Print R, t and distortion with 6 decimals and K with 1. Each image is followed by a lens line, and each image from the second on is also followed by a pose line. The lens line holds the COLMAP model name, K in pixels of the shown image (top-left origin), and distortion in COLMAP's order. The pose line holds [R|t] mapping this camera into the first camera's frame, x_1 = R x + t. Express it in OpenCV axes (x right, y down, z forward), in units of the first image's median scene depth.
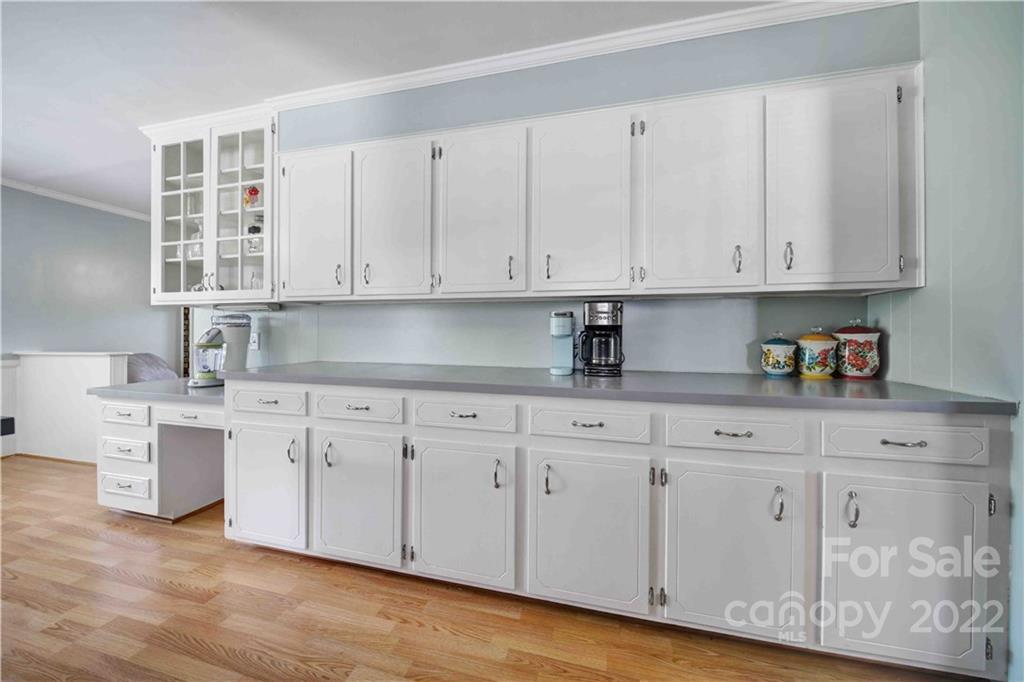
lens RADIAL K [[357.5, 0, 513.3], [0, 357.5, 334.9], [0, 0, 1]] dist [-0.001038, -0.000133]
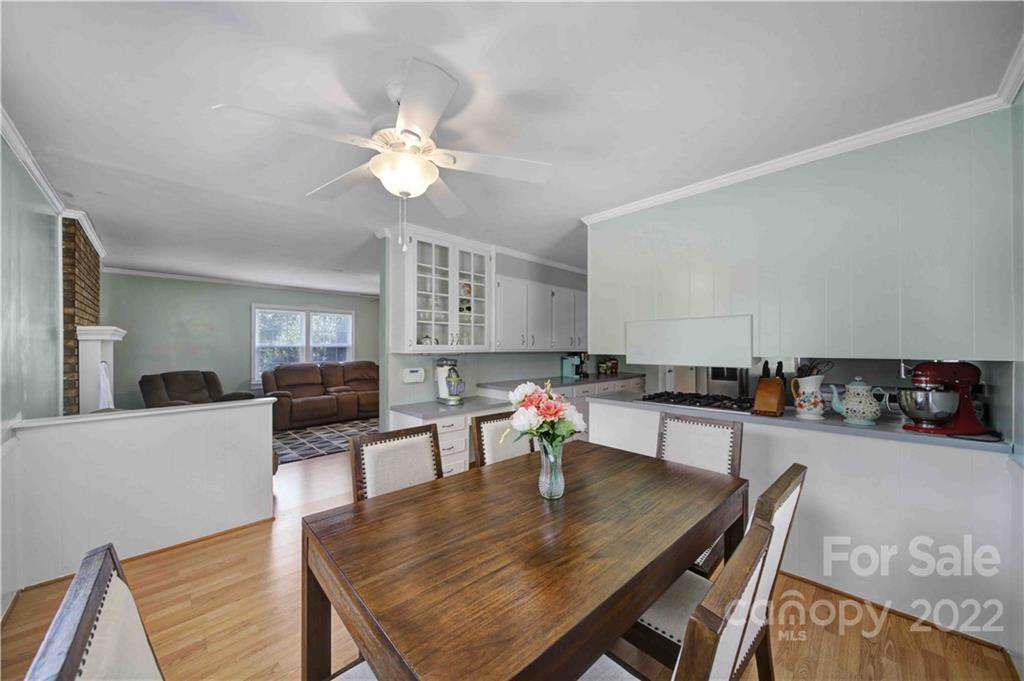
lens RADIAL K [[362.5, 0, 512.0], [0, 362.5, 340.5], [0, 0, 1]] dist [-0.000011, -0.000083]
pose [[0.518119, 0.013350, 0.855204, -2.133705], [0.004422, 0.999823, -0.018286, -0.110058], [-0.855297, 0.013256, 0.517968, -0.065315]]
